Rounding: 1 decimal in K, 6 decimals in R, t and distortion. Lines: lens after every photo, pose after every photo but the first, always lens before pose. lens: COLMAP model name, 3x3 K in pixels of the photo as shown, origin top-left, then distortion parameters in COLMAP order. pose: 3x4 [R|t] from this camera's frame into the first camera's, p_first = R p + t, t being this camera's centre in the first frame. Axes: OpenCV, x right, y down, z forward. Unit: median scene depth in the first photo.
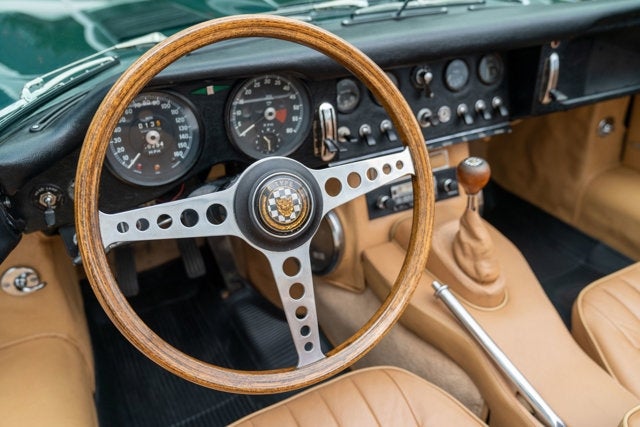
lens RADIAL K [[539.5, 0, 320.0], [0, 539.5, 213.5], [0, 0, 1]] dist [-0.006068, -0.001977]
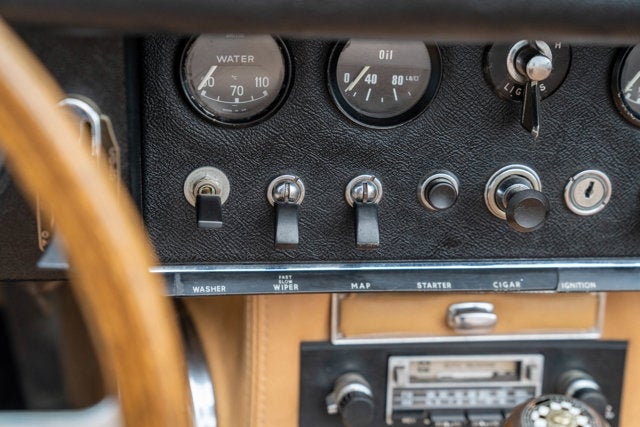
lens RADIAL K [[1069.2, 0, 320.0], [0, 1069.2, 213.5], [0, 0, 1]] dist [0.026271, 0.023859]
pose [[0.936916, 0.263177, -0.230058, 0.233184], [-0.251119, 0.964582, 0.080754, -0.185223], [0.243162, -0.017888, 0.969821, 0.385553]]
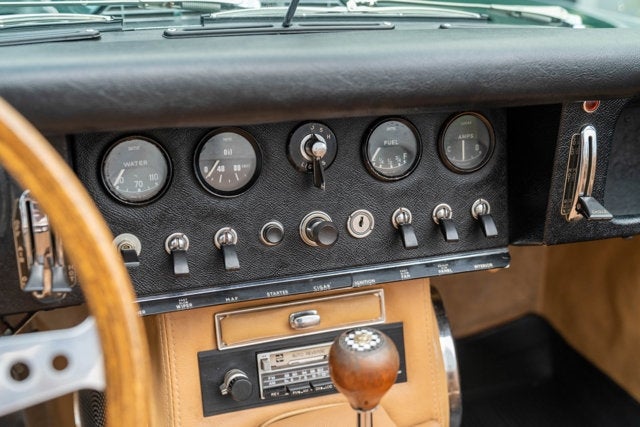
lens RADIAL K [[760.1, 0, 320.0], [0, 760.1, 213.5], [0, 0, 1]] dist [0.002135, -0.002234]
pose [[0.990682, 0.097805, -0.094783, 0.261529], [-0.109100, 0.986466, -0.122405, -0.103726], [0.081528, 0.131605, 0.987944, 0.301320]]
